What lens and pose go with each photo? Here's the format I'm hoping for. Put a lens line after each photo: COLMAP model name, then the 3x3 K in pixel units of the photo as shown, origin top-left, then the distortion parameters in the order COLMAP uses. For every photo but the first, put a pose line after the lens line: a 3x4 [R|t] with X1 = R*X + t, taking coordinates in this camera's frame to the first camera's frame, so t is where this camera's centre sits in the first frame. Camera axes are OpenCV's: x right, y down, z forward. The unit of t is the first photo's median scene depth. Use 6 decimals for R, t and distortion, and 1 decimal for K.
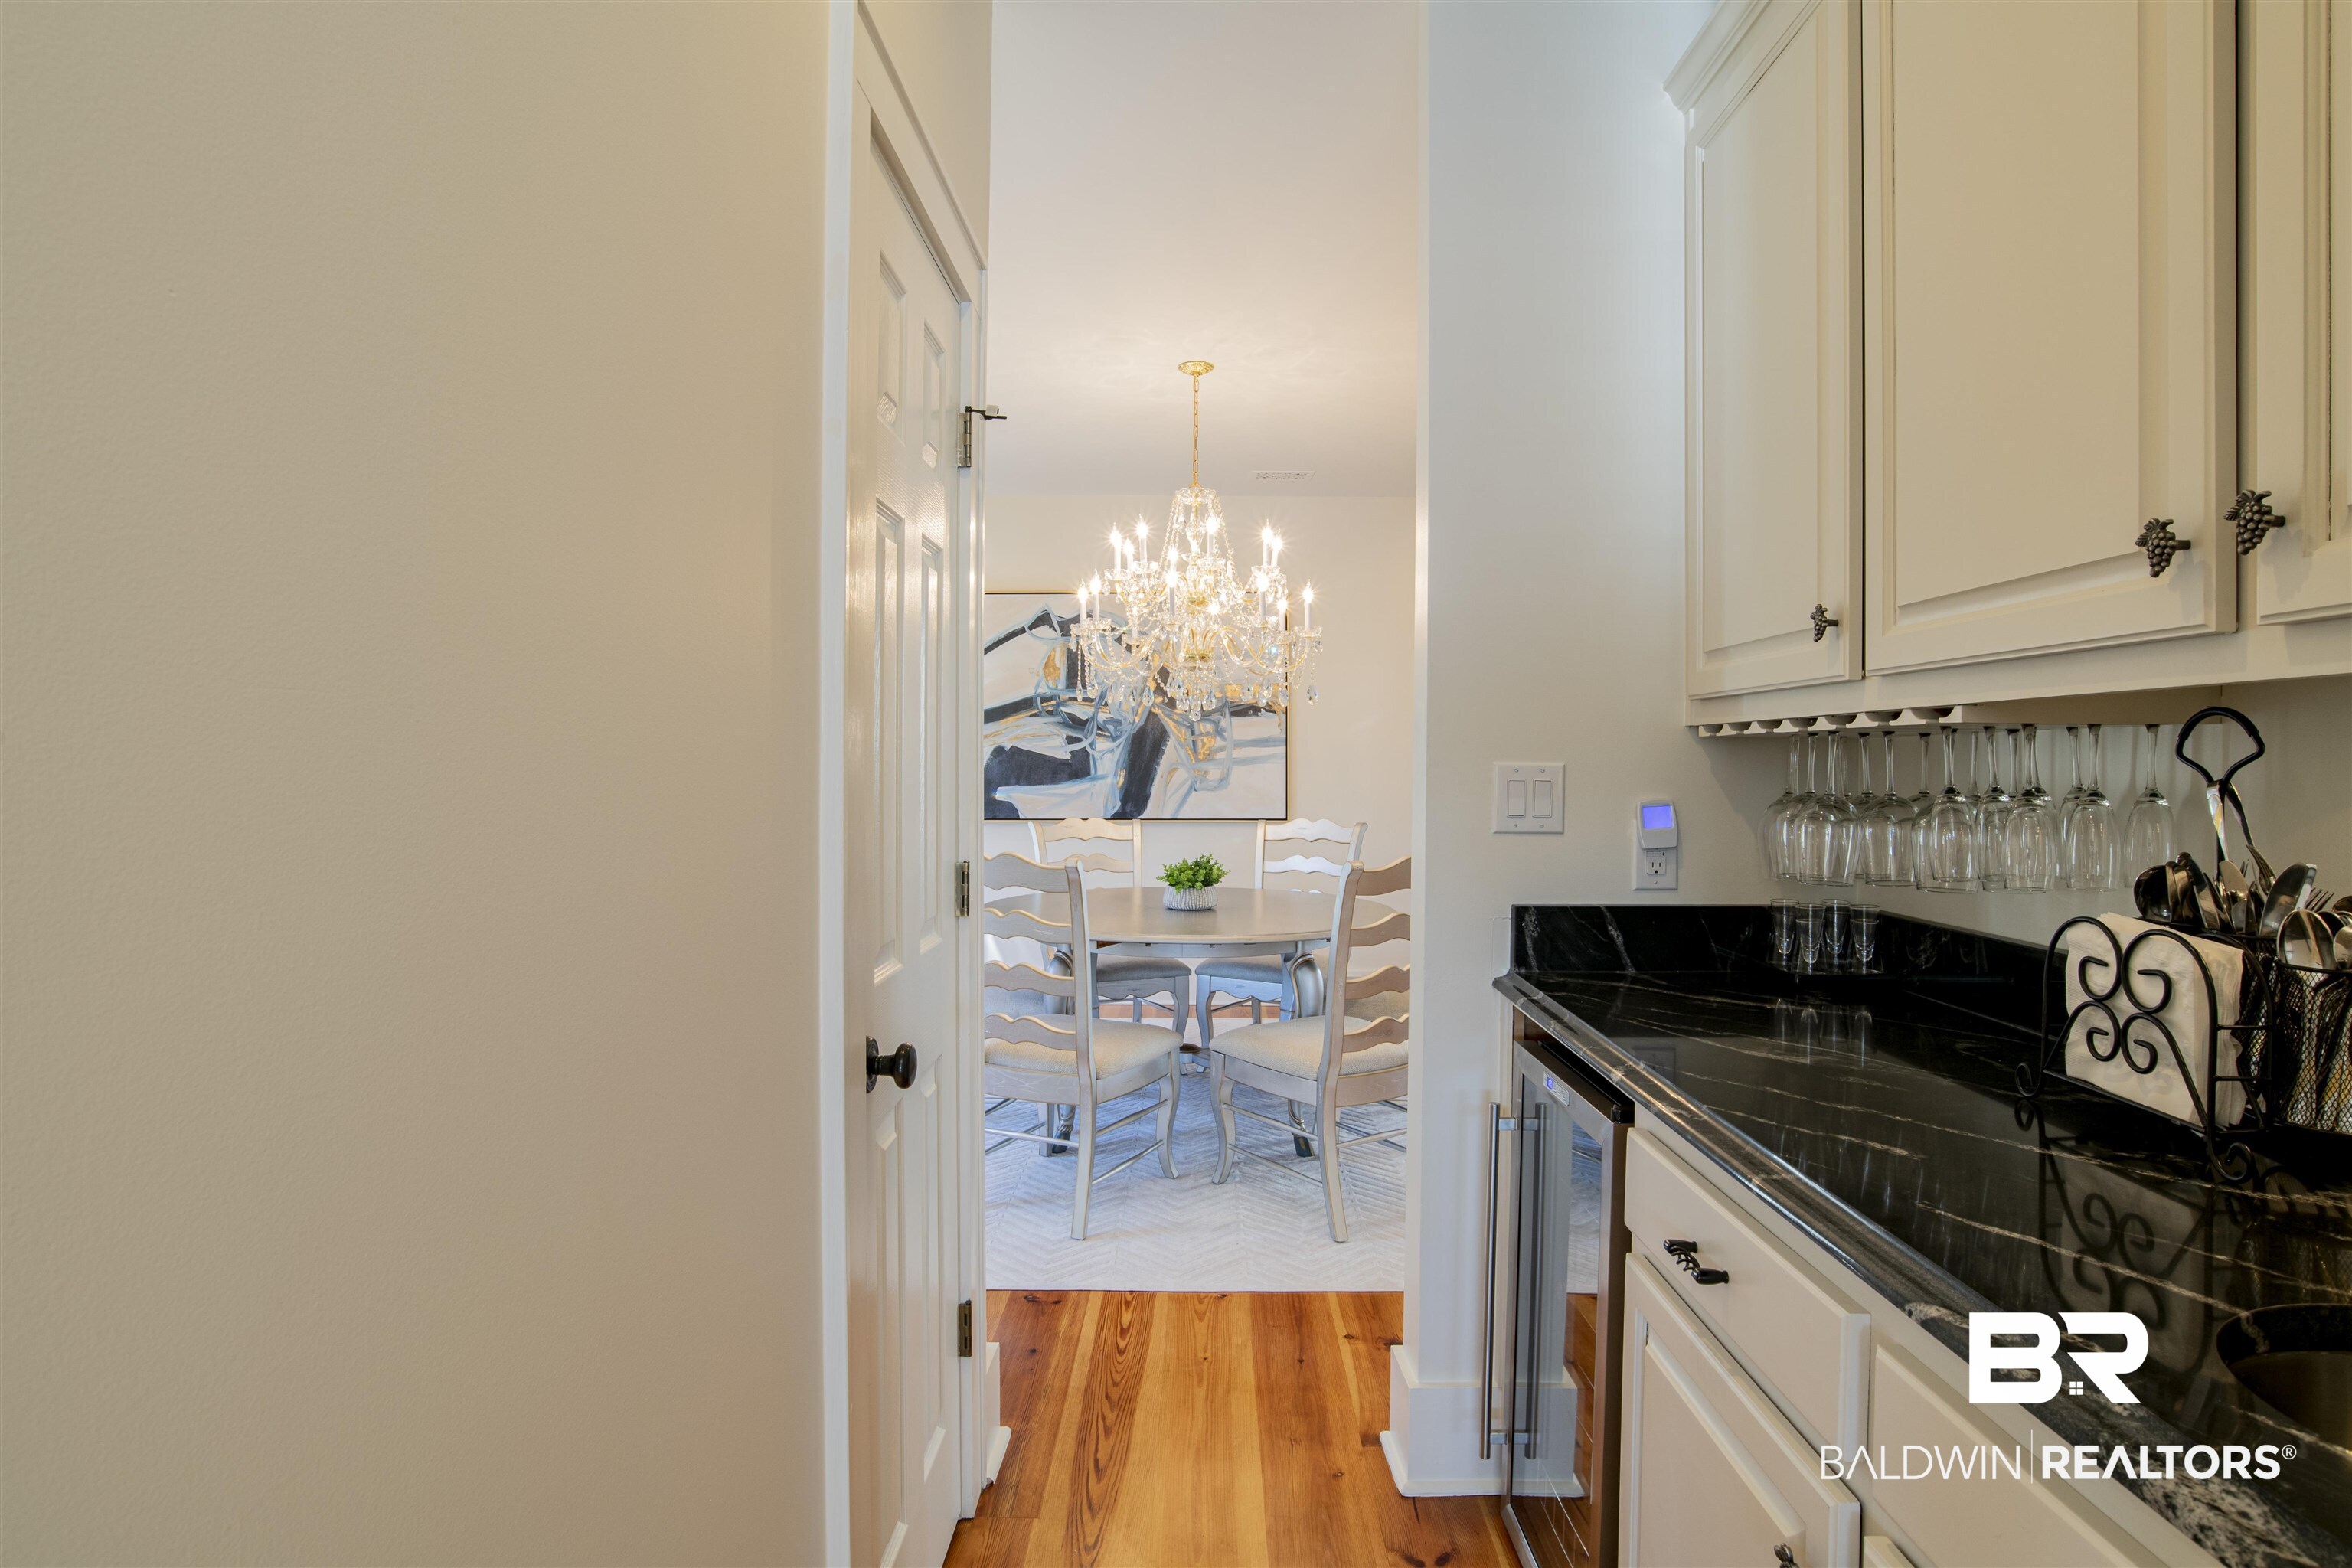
lens RADIAL K [[1290.8, 0, 1186.5], [0, 1290.8, 775.6], [0, 0, 1]] dist [-0.001334, 0.000196]
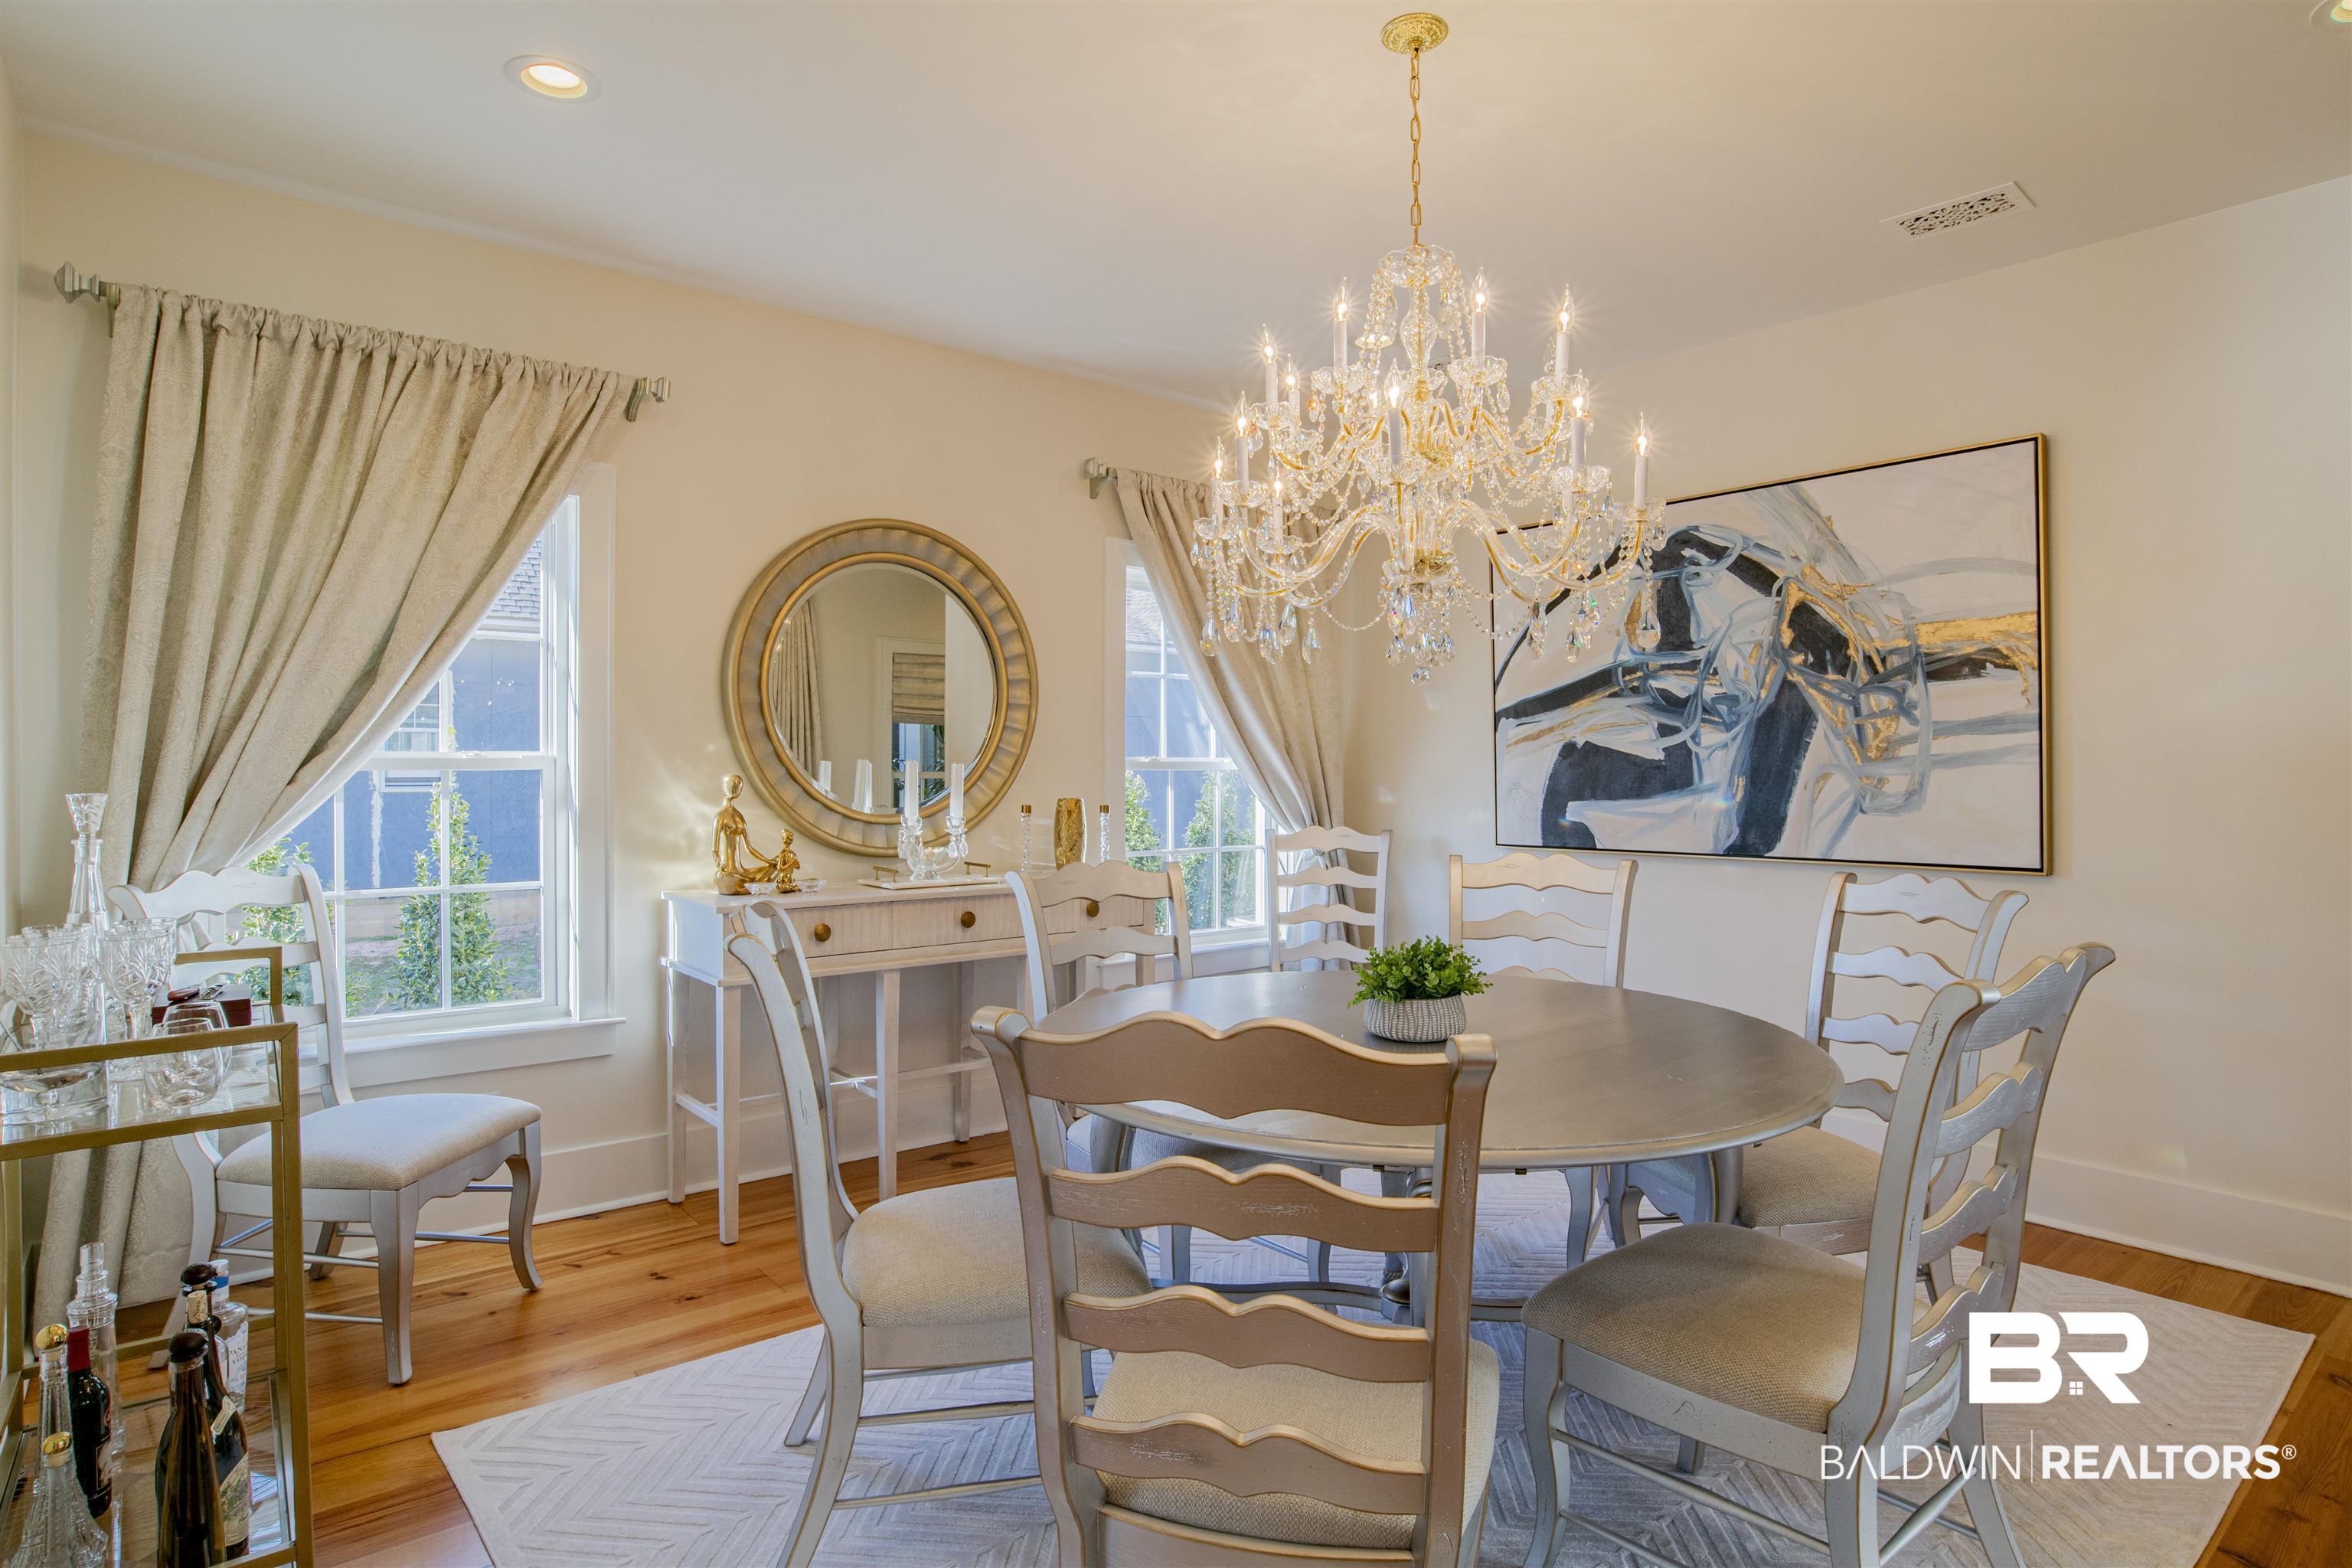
lens RADIAL K [[1290.8, 0, 1166.5], [0, 1290.8, 777.4], [0, 0, 1]] dist [-0.001334, 0.000196]
pose [[0.677589, -0.002207, -0.735437, 0.218217], [0.000369, 0.999996, -0.002661, -0.002400], [0.735440, 0.001532, 0.677588, 0.377840]]
